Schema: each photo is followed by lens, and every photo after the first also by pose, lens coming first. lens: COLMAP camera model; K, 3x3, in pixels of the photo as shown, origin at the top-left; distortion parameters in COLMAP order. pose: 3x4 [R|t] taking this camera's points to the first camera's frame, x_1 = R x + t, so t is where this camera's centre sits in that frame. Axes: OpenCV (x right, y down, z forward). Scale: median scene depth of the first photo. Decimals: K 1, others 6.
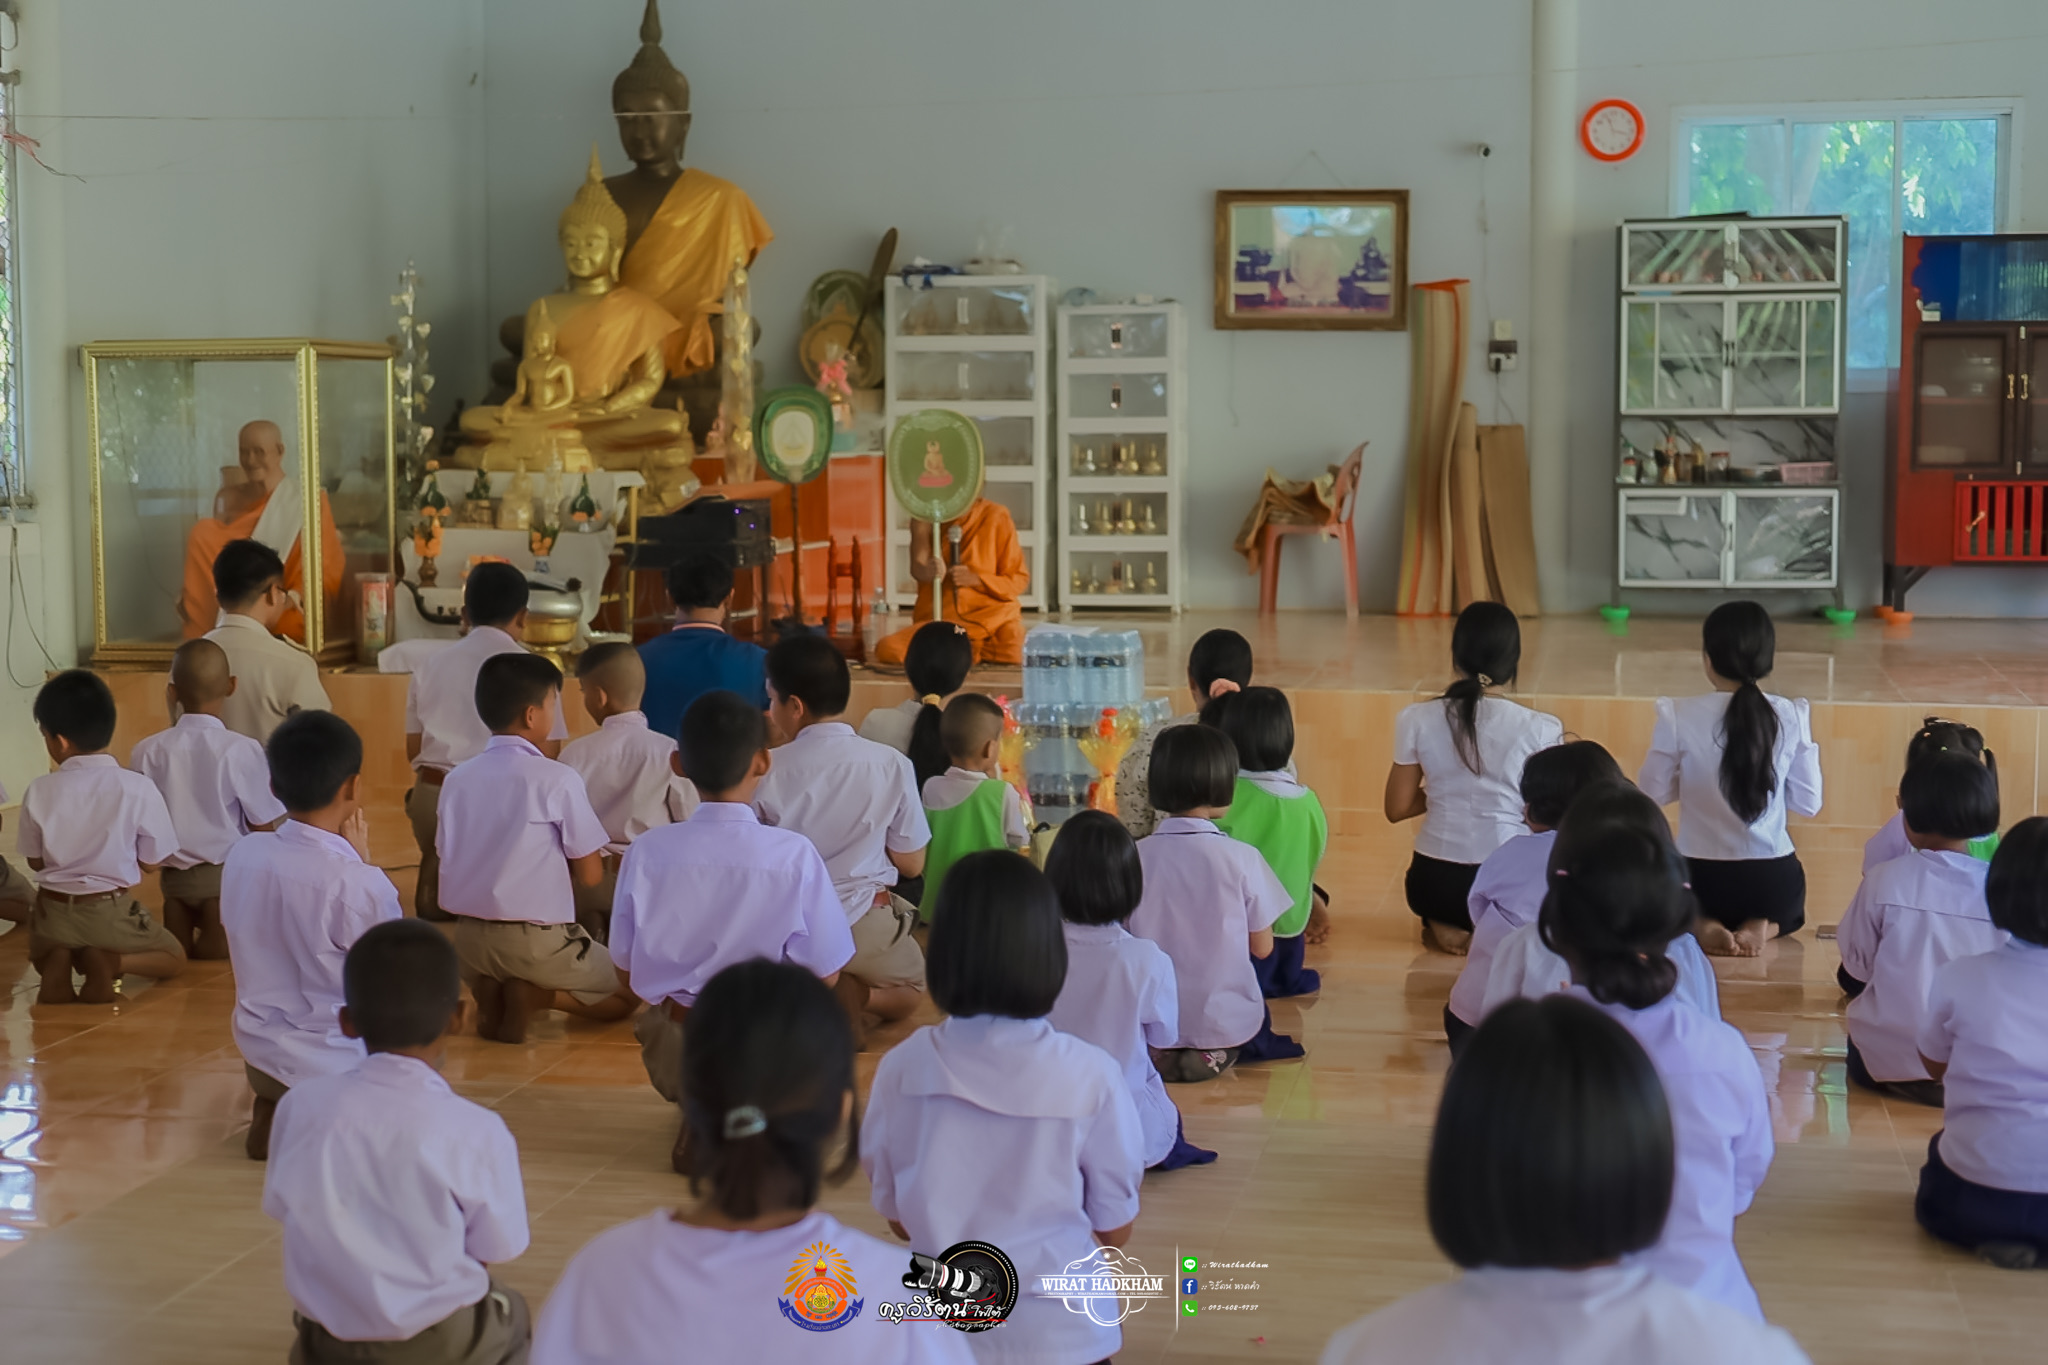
lens RADIAL K [[2863.8, 0, 1024.0], [0, 2863.8, 682.5], [0, 0, 1]] dist [-0.024754, 0.055196]
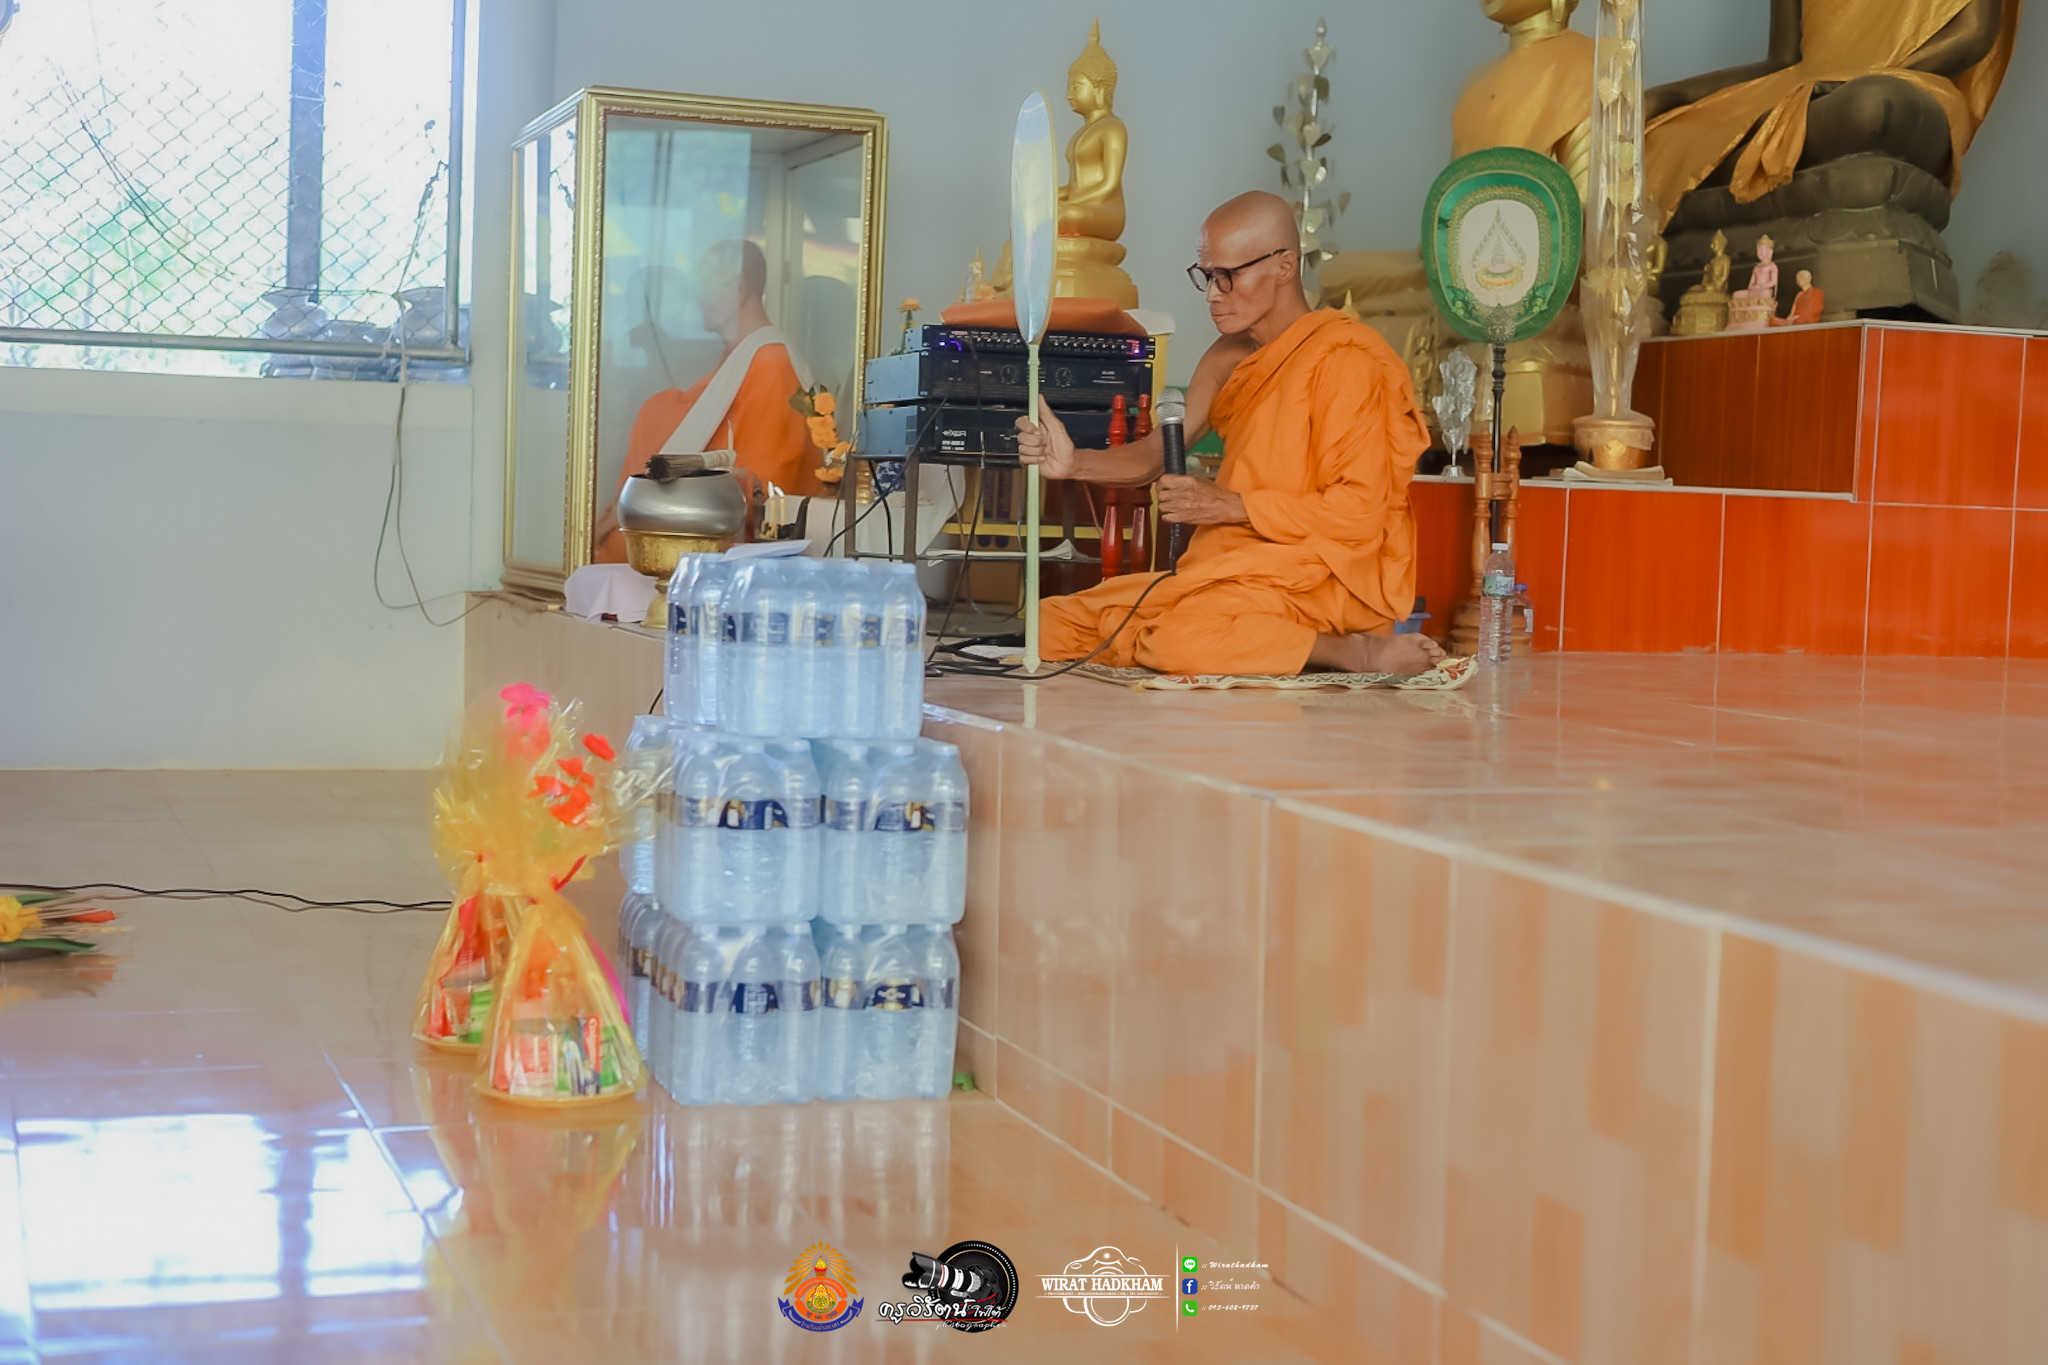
lens RADIAL K [[2863.8, 0, 1024.0], [0, 2863.8, 682.5], [0, 0, 1]] dist [-0.024754, 0.055196]
pose [[0.509440, 0.074619, -0.857265, 0.288631], [-0.115059, 0.993194, 0.018076, -0.007770], [0.852779, 0.089427, 0.514558, 0.605666]]
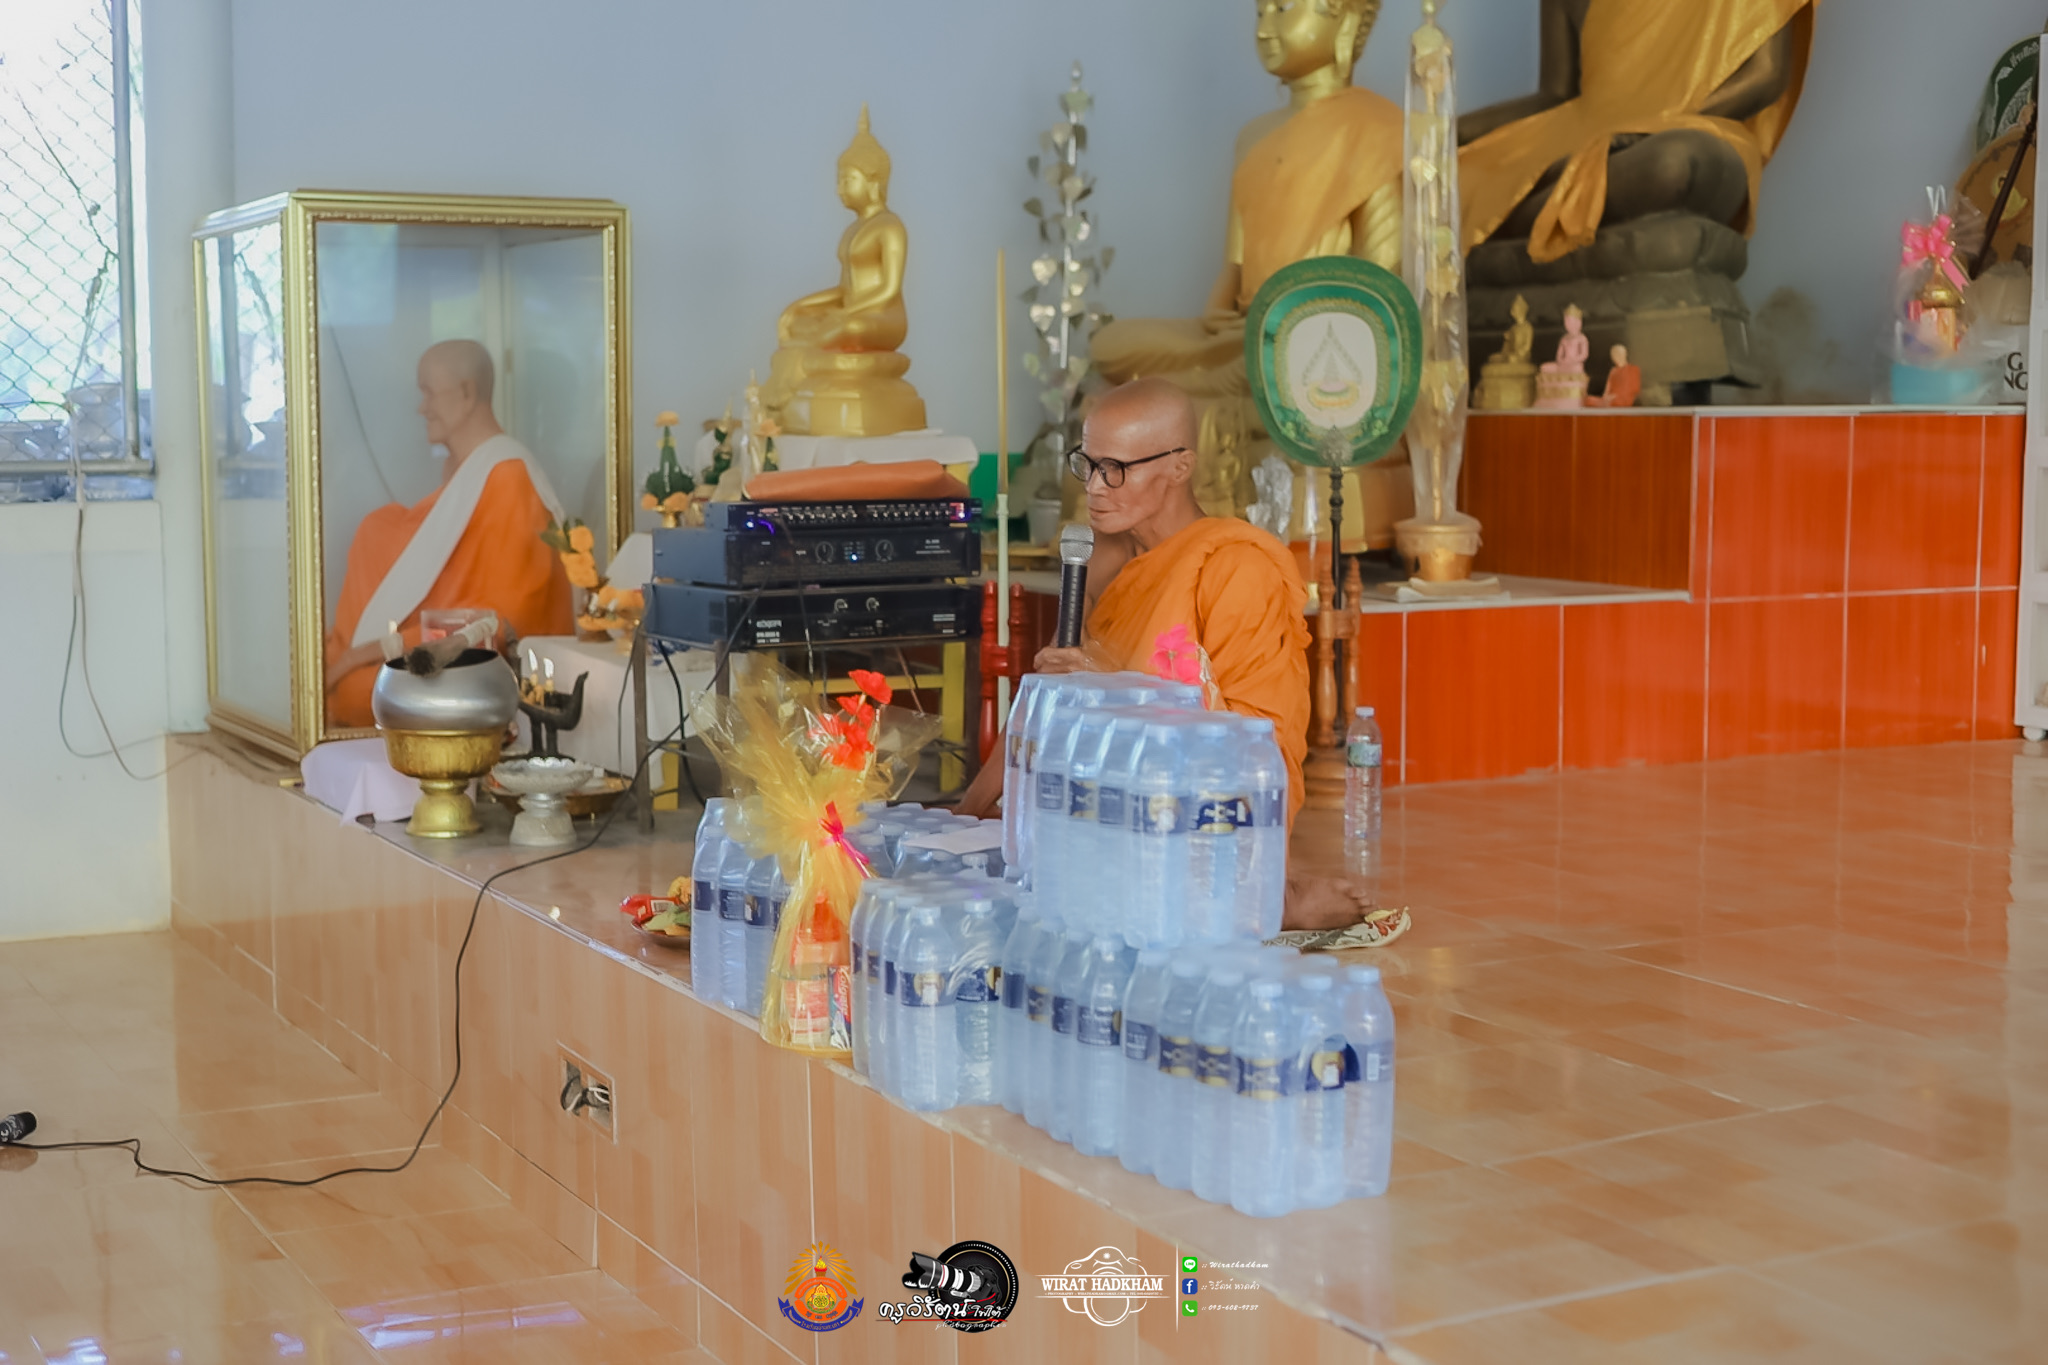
lens RADIAL K [[2863.8, 0, 1024.0], [0, 2863.8, 682.5], [0, 0, 1]] dist [-0.024754, 0.055196]
pose [[0.621497, 0.082575, -0.779052, 0.232993], [-0.072294, 0.996231, 0.047922, -0.047927], [0.780073, 0.026538, 0.625125, 0.602621]]
